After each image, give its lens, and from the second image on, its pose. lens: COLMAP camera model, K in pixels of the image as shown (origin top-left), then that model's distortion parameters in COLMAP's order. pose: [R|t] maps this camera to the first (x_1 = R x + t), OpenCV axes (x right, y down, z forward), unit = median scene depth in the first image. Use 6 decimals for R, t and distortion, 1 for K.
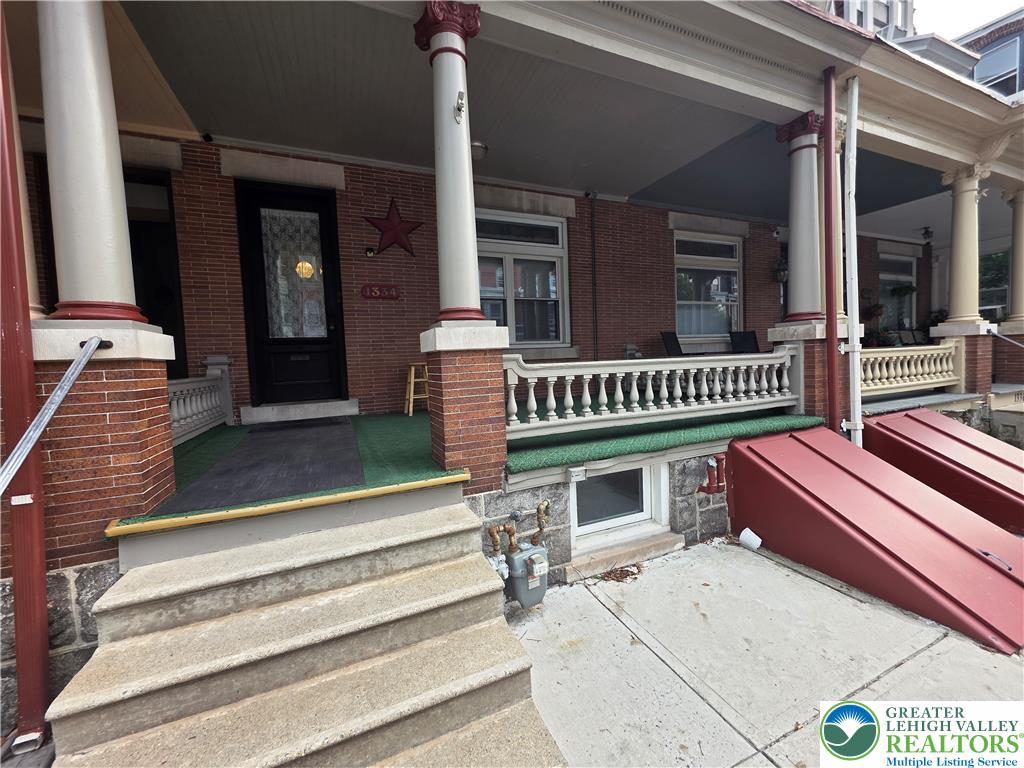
lens RADIAL K [[408.7, 0, 511.0], [0, 408.7, 381.0], [0, 0, 1]] dist [0.003904, -0.000452]
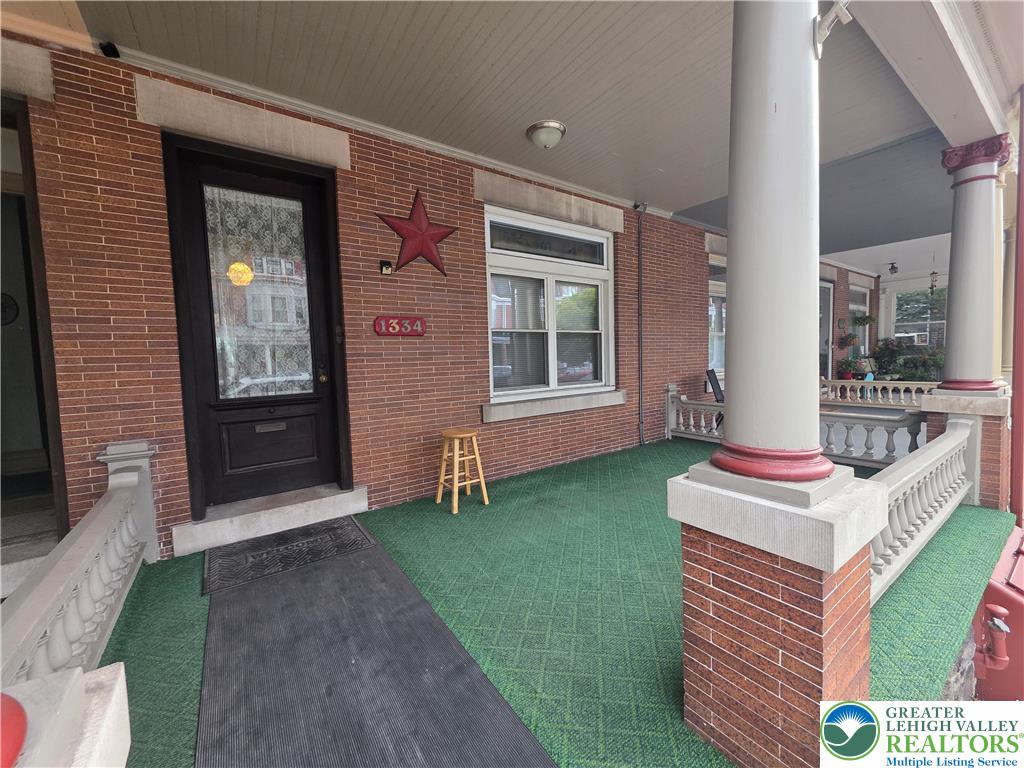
lens RADIAL K [[408.7, 0, 515.0], [0, 408.7, 380.9], [0, 0, 1]] dist [0.003904, -0.000452]
pose [[0.978893, -0.000149, 0.204372, -0.276432], [0.000191, 1.000000, -0.000186, -0.129097], [-0.204372, 0.000221, 0.978893, 0.302154]]
